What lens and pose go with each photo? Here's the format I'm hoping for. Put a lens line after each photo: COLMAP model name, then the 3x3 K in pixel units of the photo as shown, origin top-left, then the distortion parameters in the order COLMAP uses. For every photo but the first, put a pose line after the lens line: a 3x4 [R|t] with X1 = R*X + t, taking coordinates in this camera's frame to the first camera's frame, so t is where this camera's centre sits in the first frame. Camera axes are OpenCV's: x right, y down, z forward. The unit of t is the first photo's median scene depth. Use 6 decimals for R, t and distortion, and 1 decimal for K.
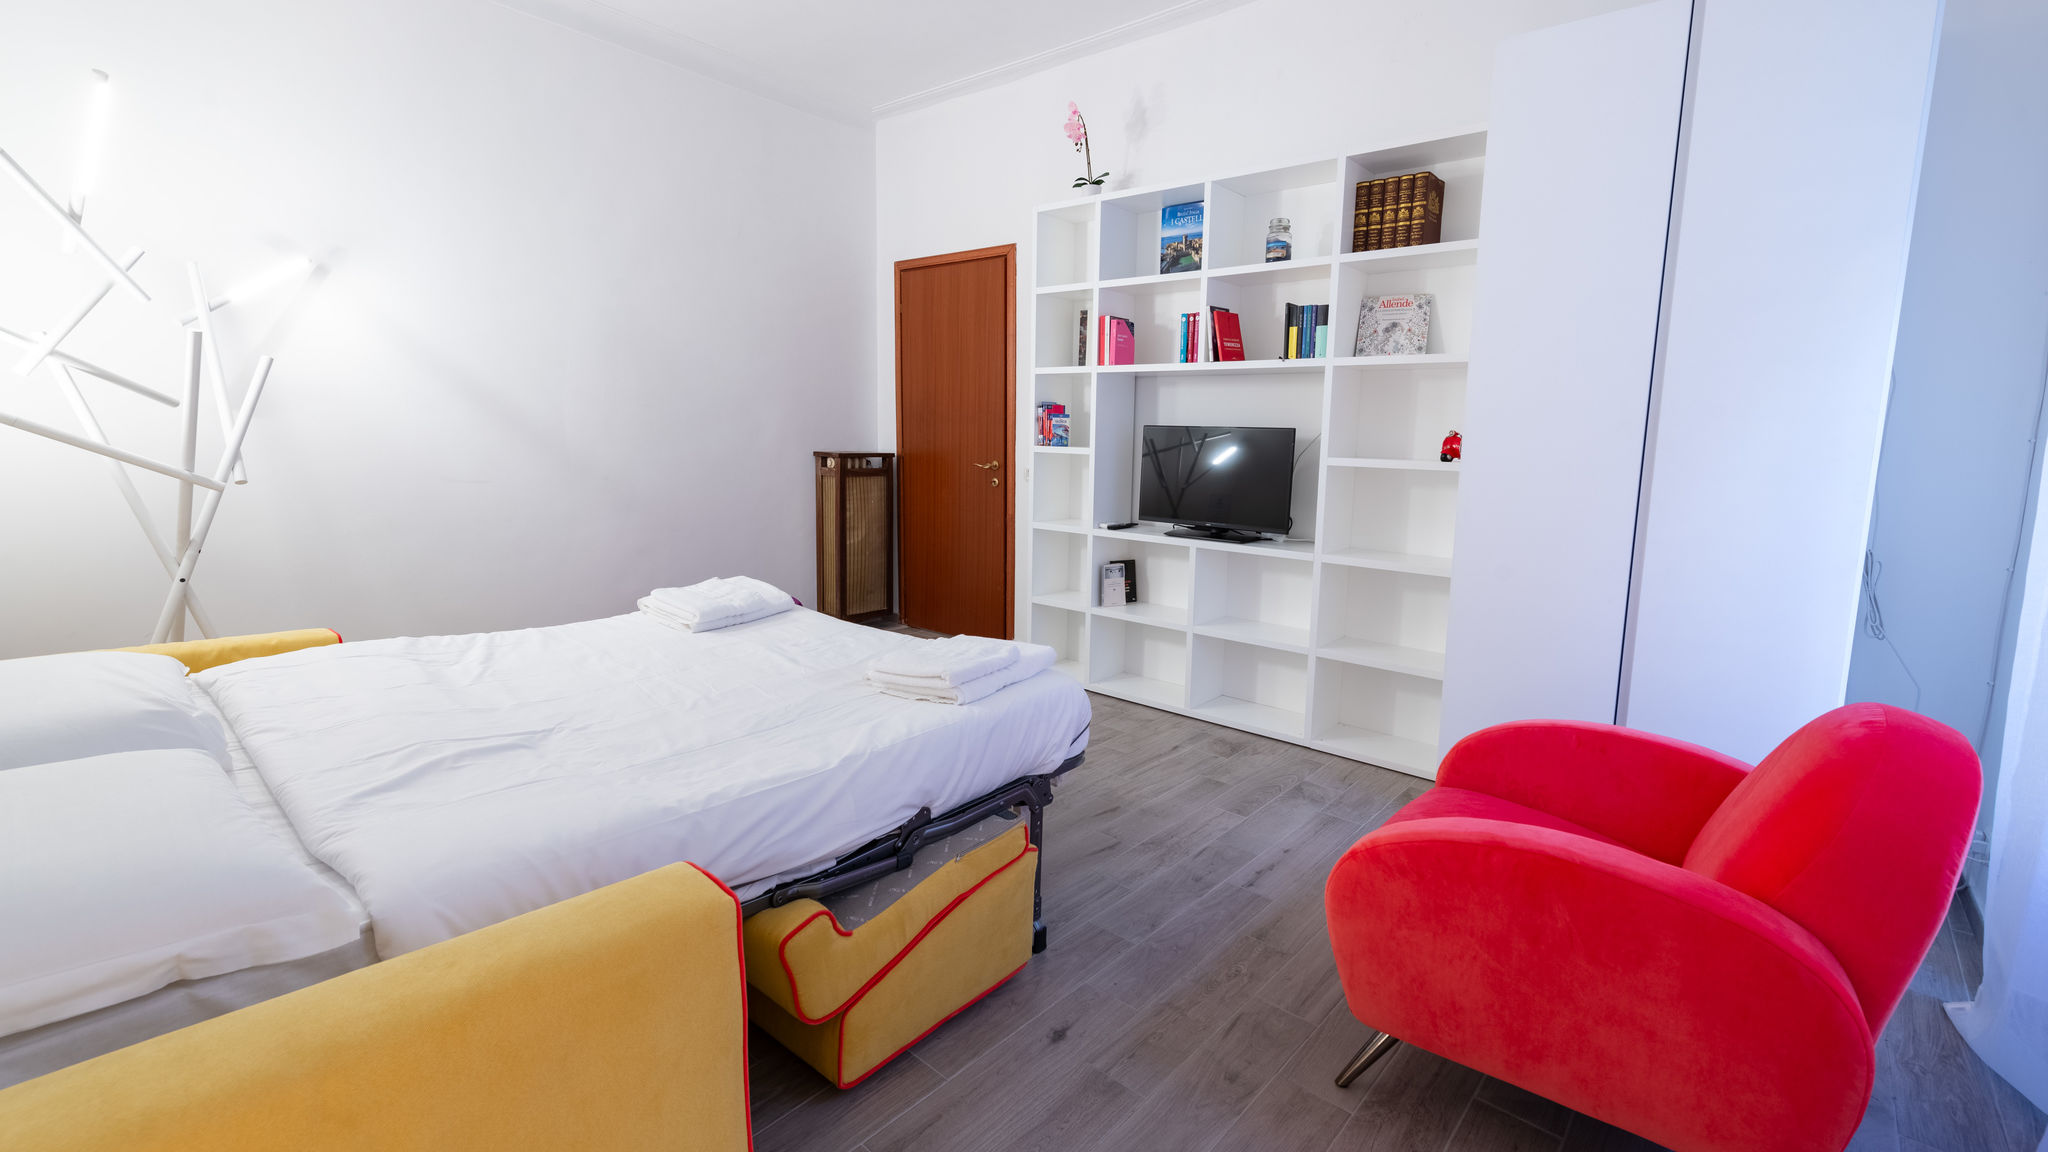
lens RADIAL K [[874.3, 0, 1027.9], [0, 874.3, 548.3], [0, 0, 1]] dist [0.032587, 0.000074]
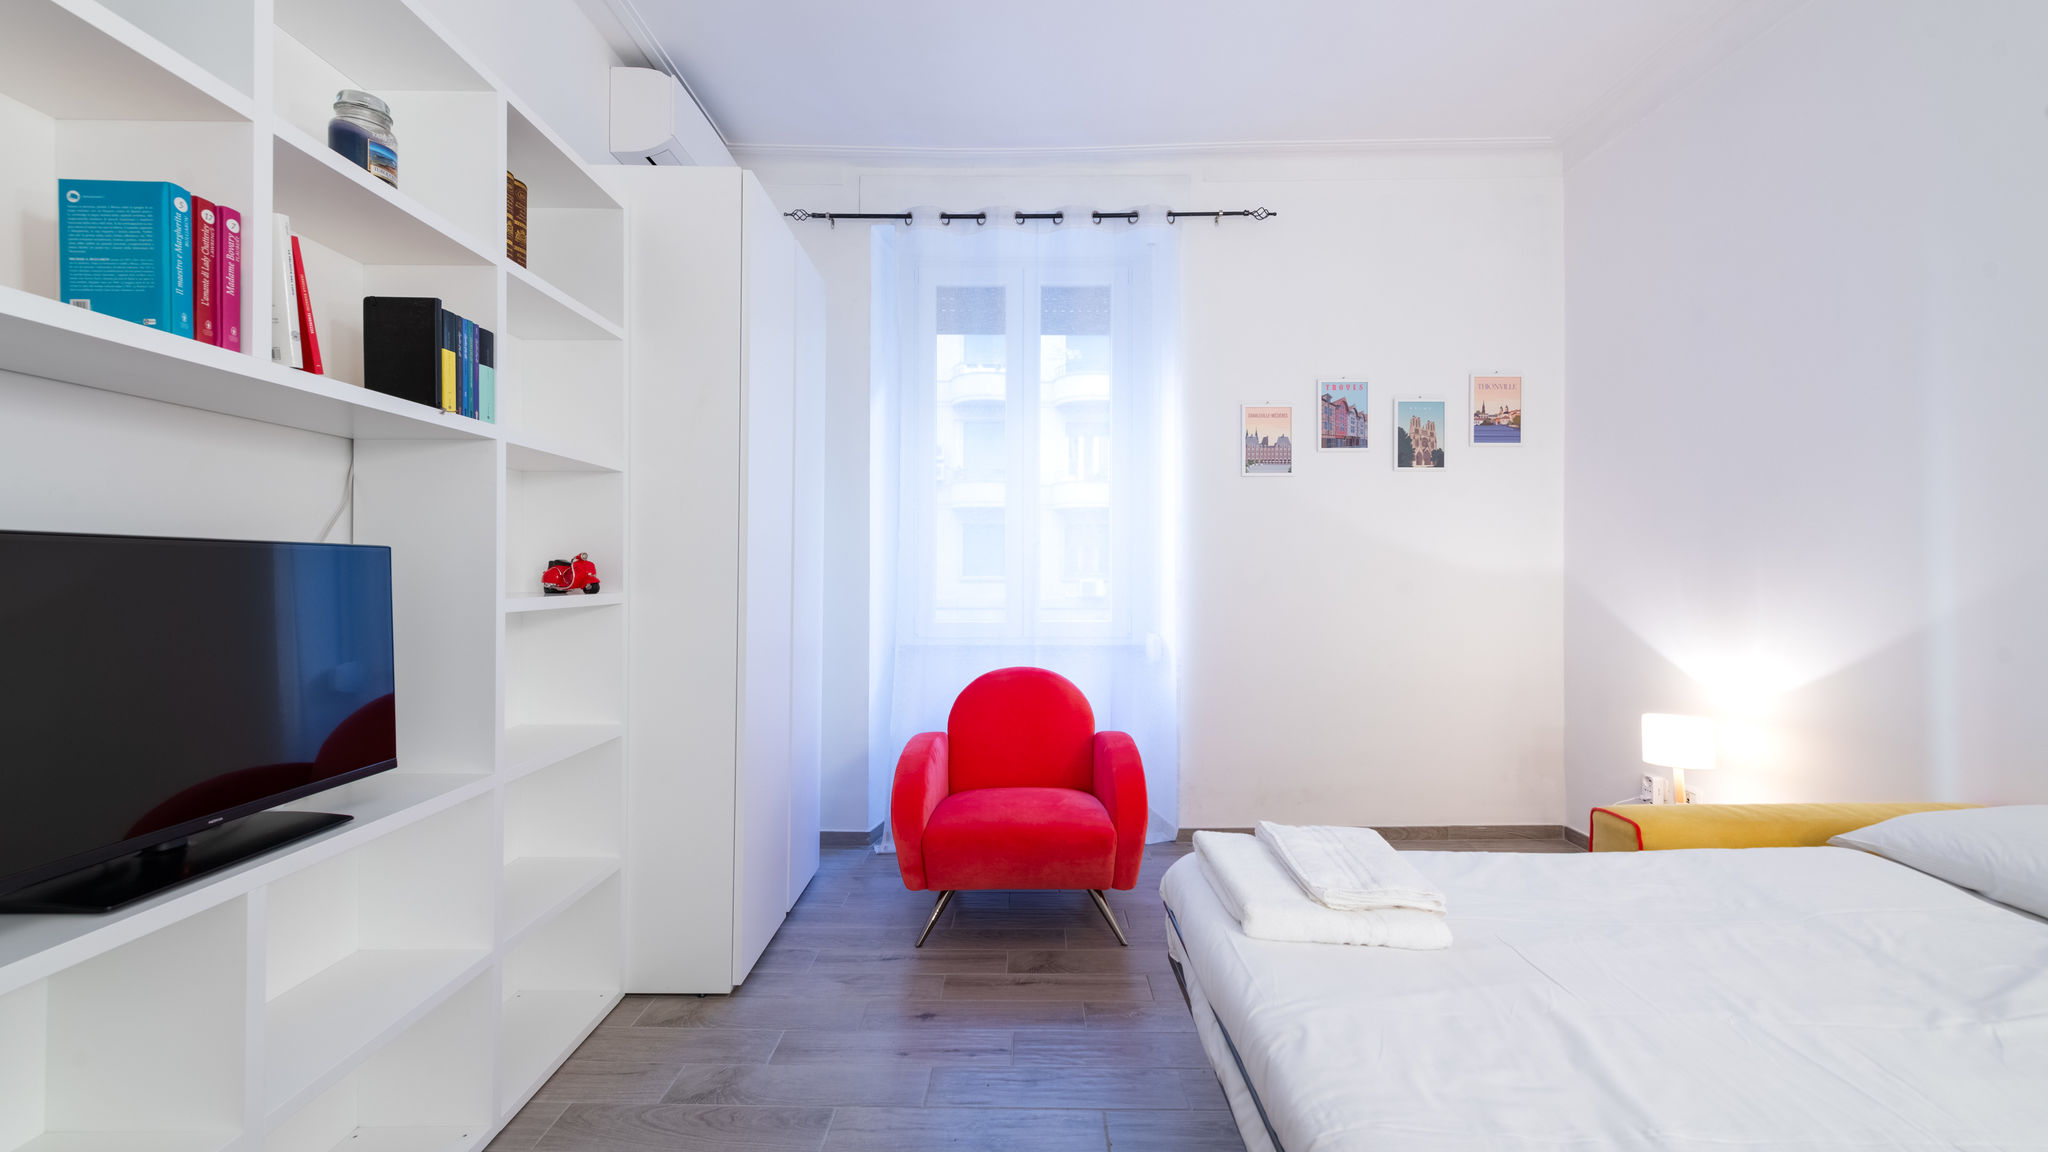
lens RADIAL K [[804.5, 0, 1016.5], [0, 804.5, 569.3], [0, 0, 1]] dist [0.027794, -0.014197]
pose [[-0.644310, -0.013662, 0.764642, -0.312197], [0.089449, 0.991632, 0.093090, -0.156092], [-0.759515, 0.128375, -0.637697, 1.194373]]
